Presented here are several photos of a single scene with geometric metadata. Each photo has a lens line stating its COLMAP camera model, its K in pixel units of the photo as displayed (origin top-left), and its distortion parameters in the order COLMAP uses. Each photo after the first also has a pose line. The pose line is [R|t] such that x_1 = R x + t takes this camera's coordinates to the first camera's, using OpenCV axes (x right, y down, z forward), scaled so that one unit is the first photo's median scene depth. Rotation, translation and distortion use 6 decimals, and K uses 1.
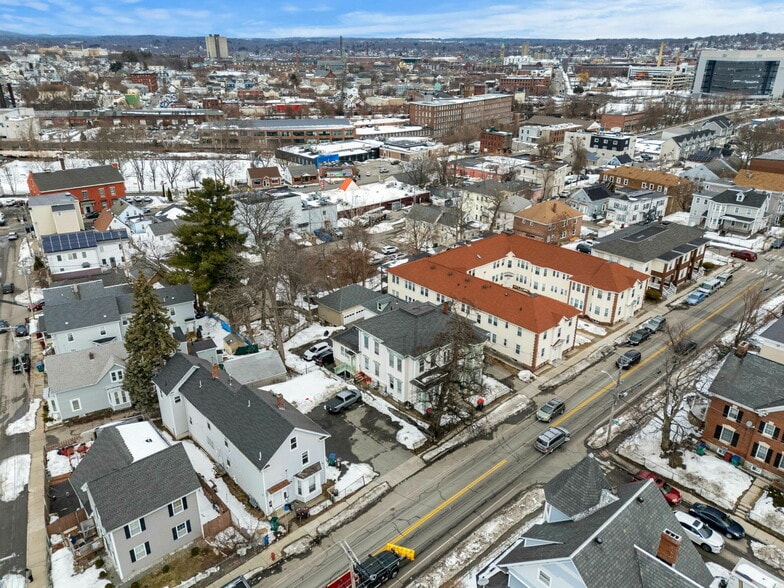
lens RADIAL K [[570.0, 0, 392.0], [0, 570.0, 294.0], [0, 0, 1]] dist [0.082126, -0.075046]
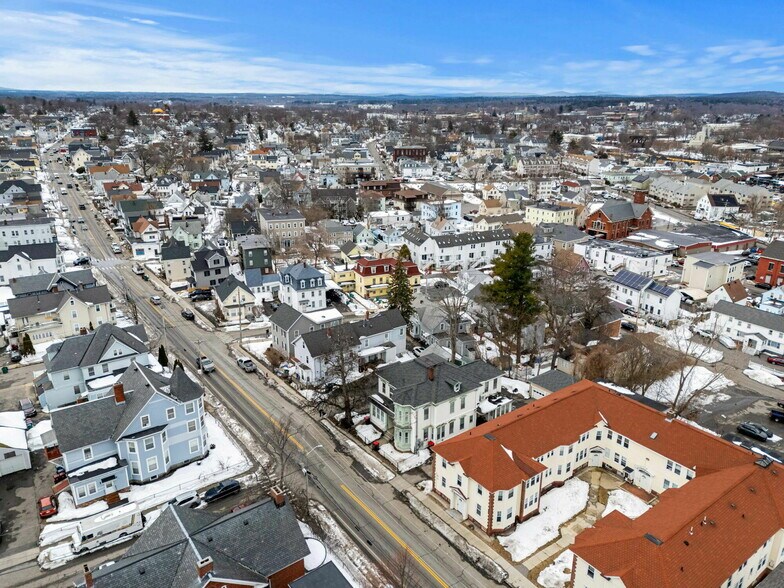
lens RADIAL K [[570.0, 0, 392.0], [0, 570.0, 294.0], [0, 0, 1]] dist [0.082126, -0.075046]
pose [[-0.091157, 0.314903, -0.944736, 1.007200], [-0.400107, 0.857165, 0.324319, -0.397453], [0.911924, 0.407560, 0.047859, 0.763818]]
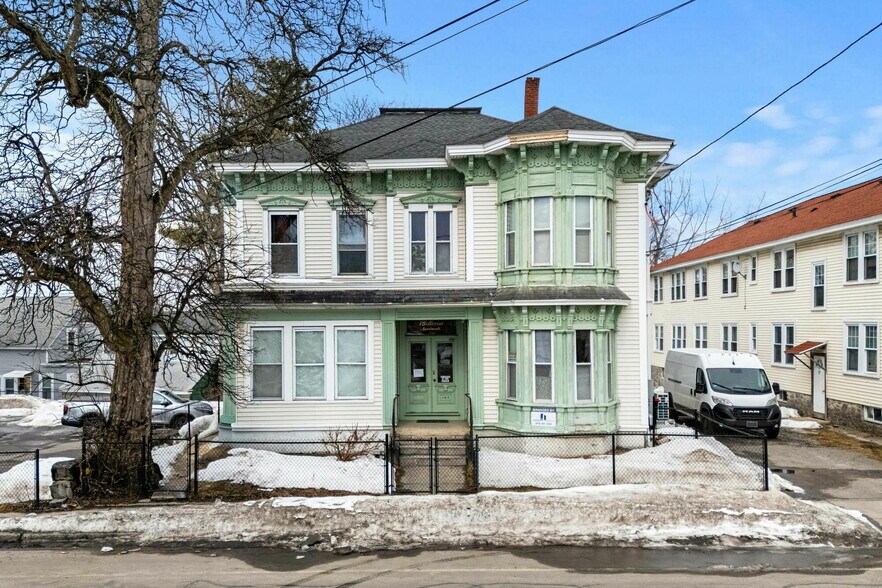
lens RADIAL K [[784.2, 0, 402.8], [0, 784.2, 295.9], [0, 0, 1]] dist [0.040824, 0.000426]
pose [[0.722508, -0.032749, -0.690587, 0.266059], [-0.269854, 0.906286, -0.325306, 0.206401], [0.636523, 0.421394, 0.645961, 0.729864]]
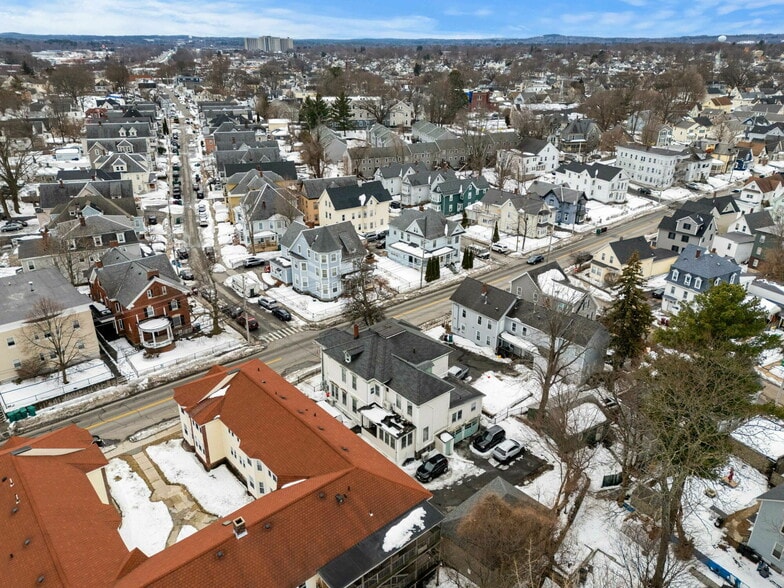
lens RADIAL K [[570.0, 0, 392.0], [0, 570.0, 294.0], [0, 0, 1]] dist [0.082126, -0.075046]
pose [[-0.999876, -0.015590, 0.002040, 0.032137], [-0.009093, 0.679254, 0.733847, -0.658076], [-0.012826, 0.733738, -0.679312, 1.486246]]
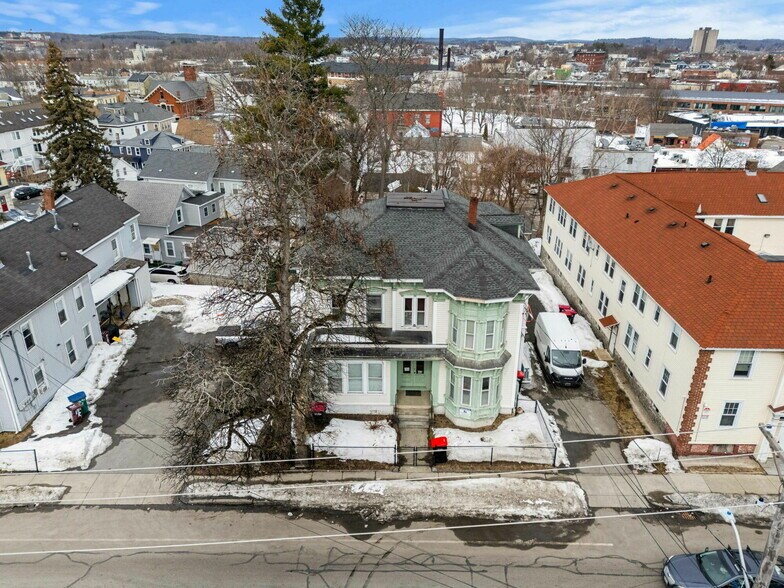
lens RADIAL K [[570.0, 0, 392.0], [0, 570.0, 294.0], [0, 0, 1]] dist [0.082126, -0.075046]
pose [[0.734642, 0.269922, -0.622450, 0.309681], [-0.273613, 0.957406, 0.092245, 0.056087], [0.620836, 0.102543, 0.777205, 0.595831]]
